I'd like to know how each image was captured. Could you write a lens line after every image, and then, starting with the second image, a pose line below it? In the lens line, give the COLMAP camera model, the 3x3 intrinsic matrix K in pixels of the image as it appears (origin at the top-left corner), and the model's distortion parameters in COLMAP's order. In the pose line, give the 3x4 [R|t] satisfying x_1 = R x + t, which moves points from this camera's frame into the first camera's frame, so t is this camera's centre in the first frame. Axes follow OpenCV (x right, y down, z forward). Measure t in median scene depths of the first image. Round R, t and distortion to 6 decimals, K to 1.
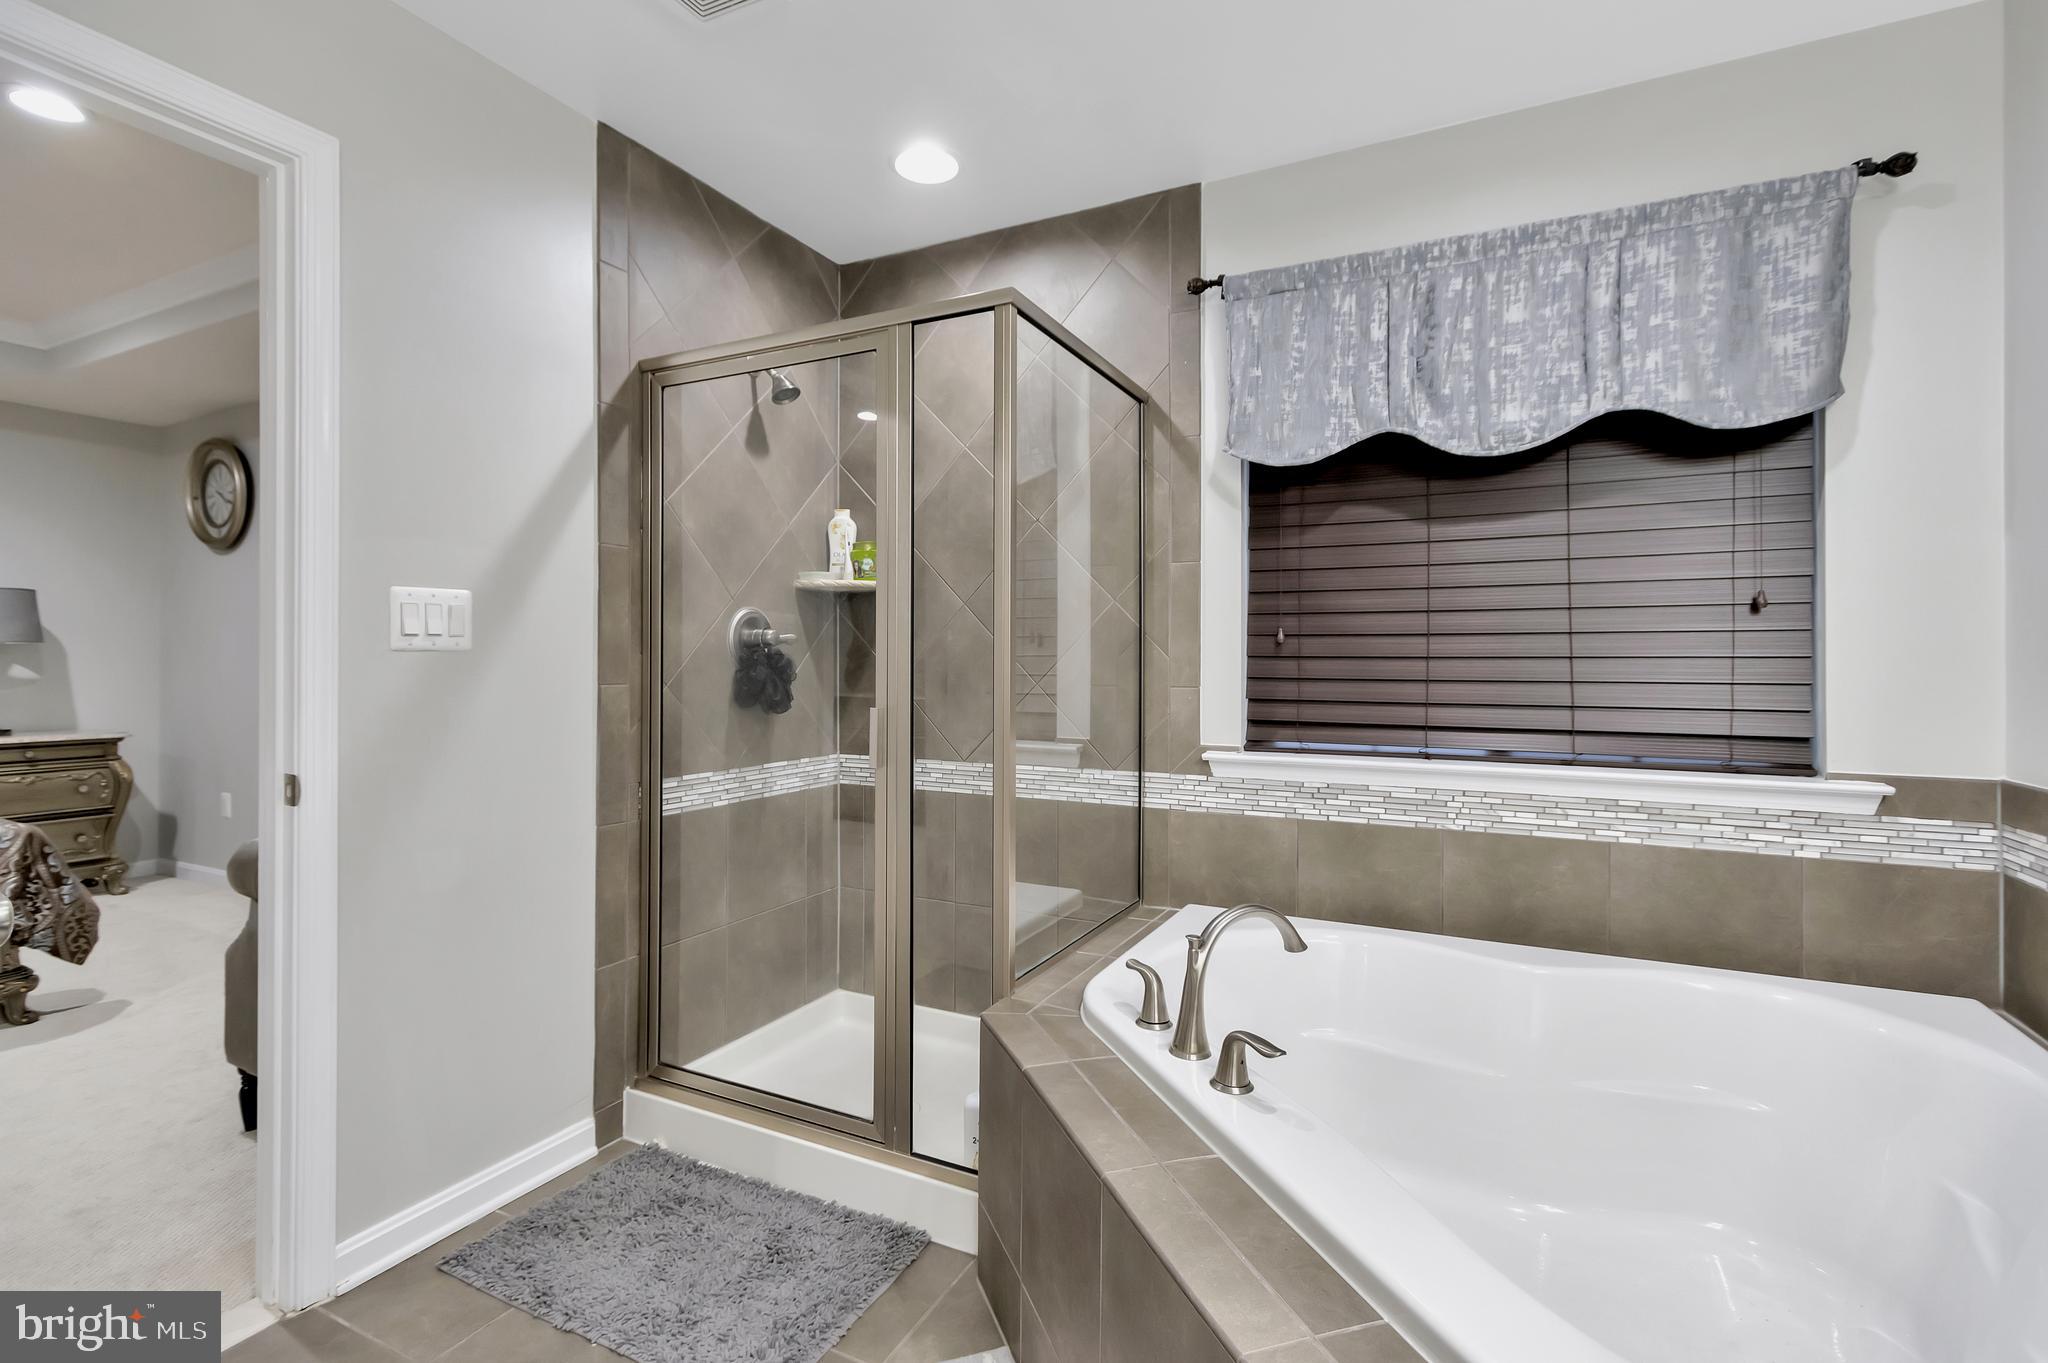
lens RADIAL K [[950.2, 0, 1015.5], [0, 950.2, 653.9], [0, 0, 1]] dist [0.001888, 0.000294]
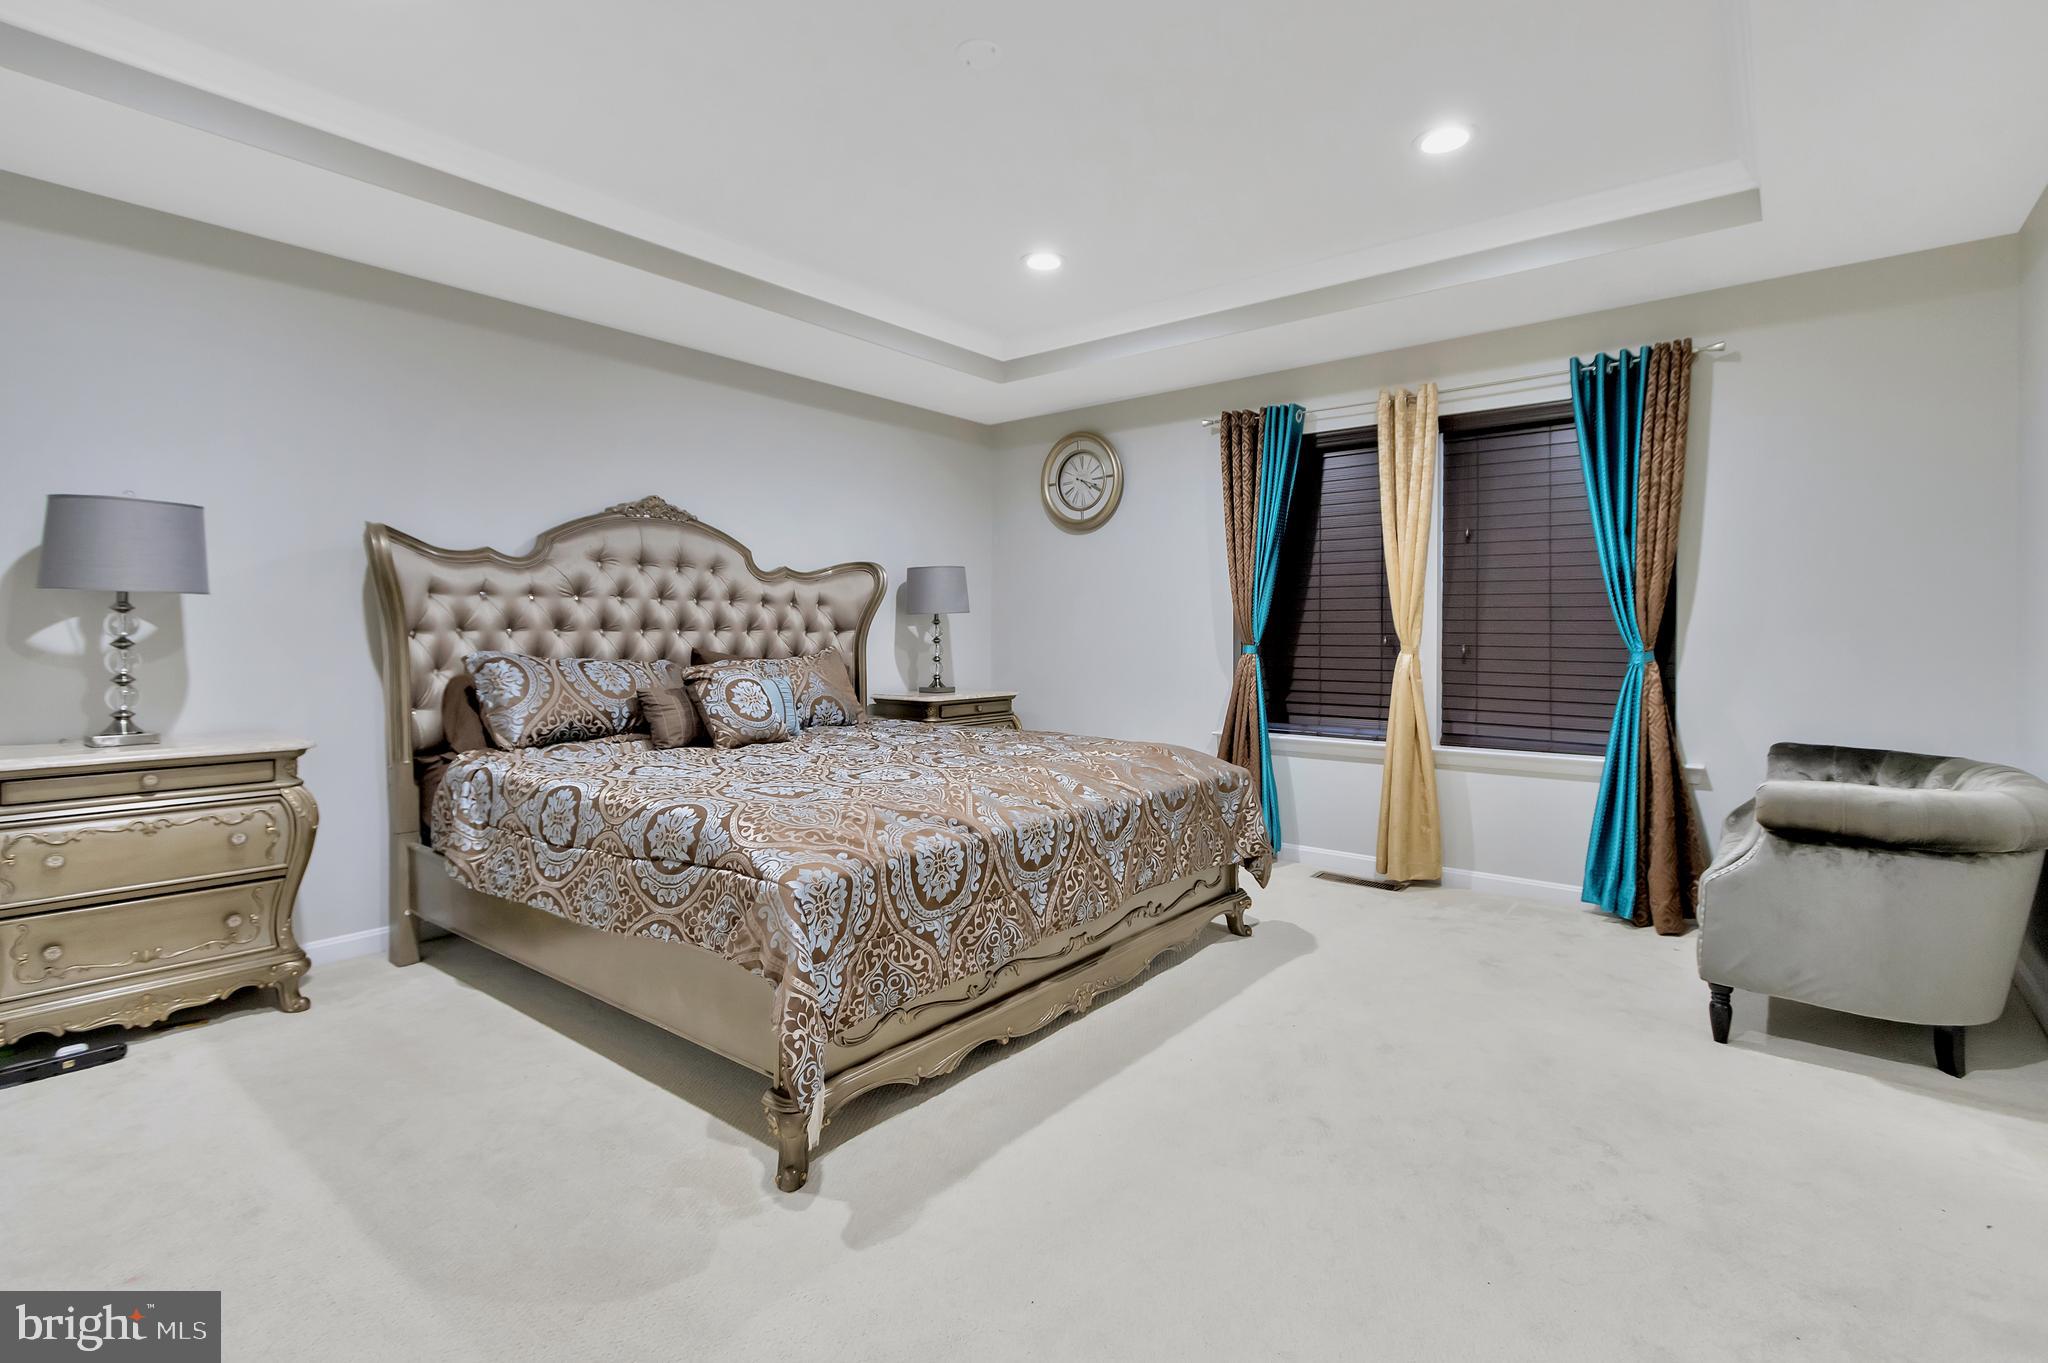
lens RADIAL K [[962.3, 0, 1029.1], [0, 962.3, 634.2], [0, 0, 1]] dist [-0.000807, -0.000168]
pose [[0.981095, -0.001128, -0.193521, -0.732546], [0.002214, 0.999983, 0.005395, 0.007986], [0.193512, -0.005721, 0.981081, -0.142395]]
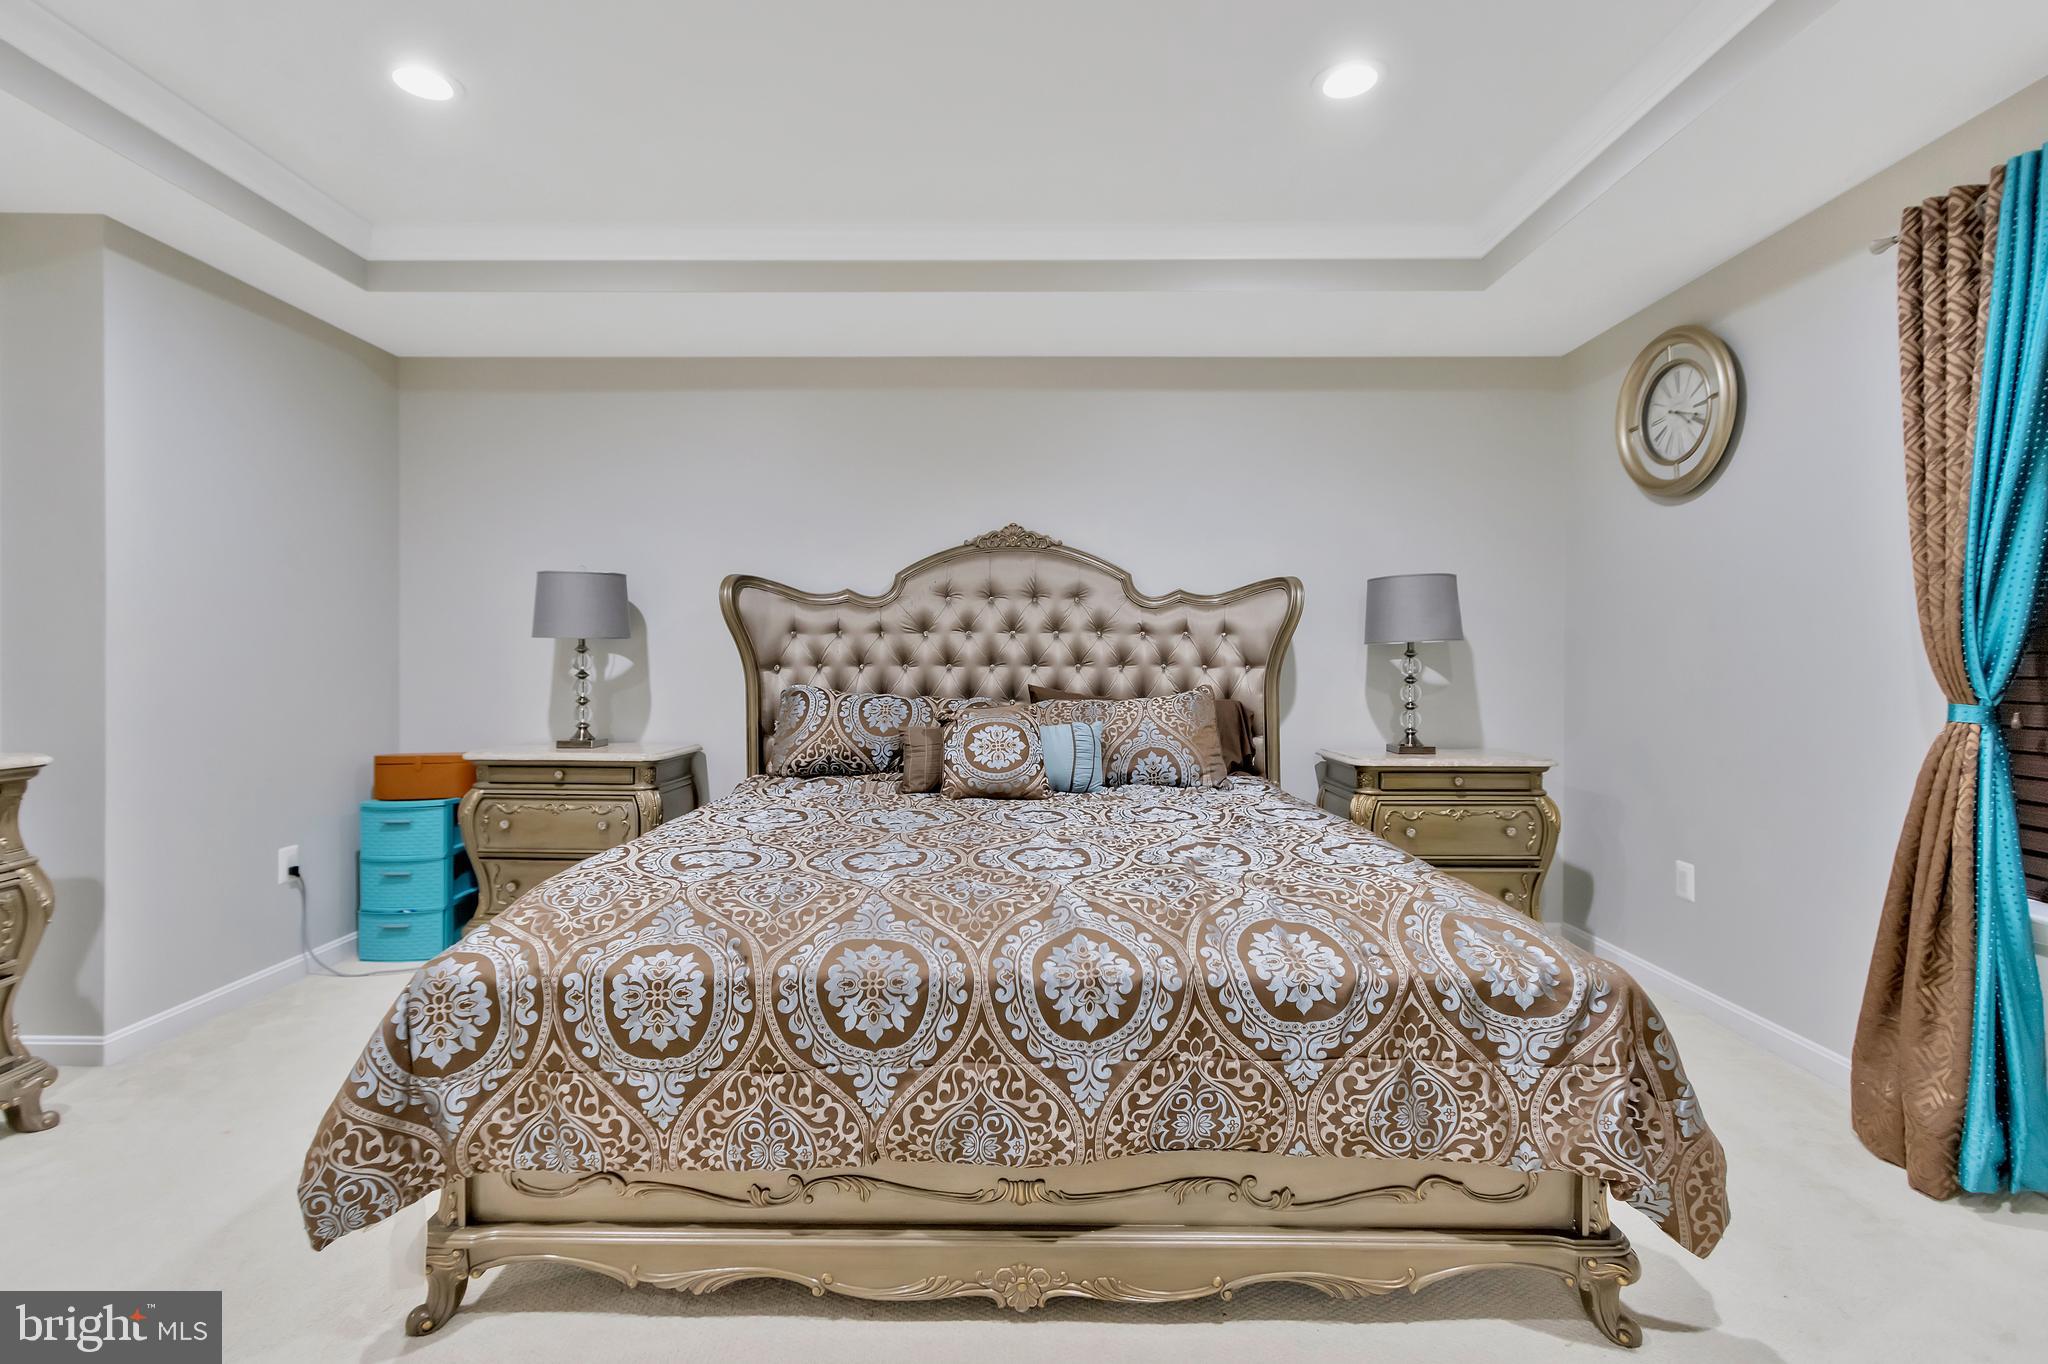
lens RADIAL K [[950.2, 0, 1015.5], [0, 950.2, 654.4], [0, 0, 1]] dist [0.001888, 0.000294]
pose [[0.448295, -0.006177, -0.893864, -0.486139], [0.003412, 0.999981, -0.005199, 0.002770], [0.893879, -0.000719, 0.448307, 0.311826]]
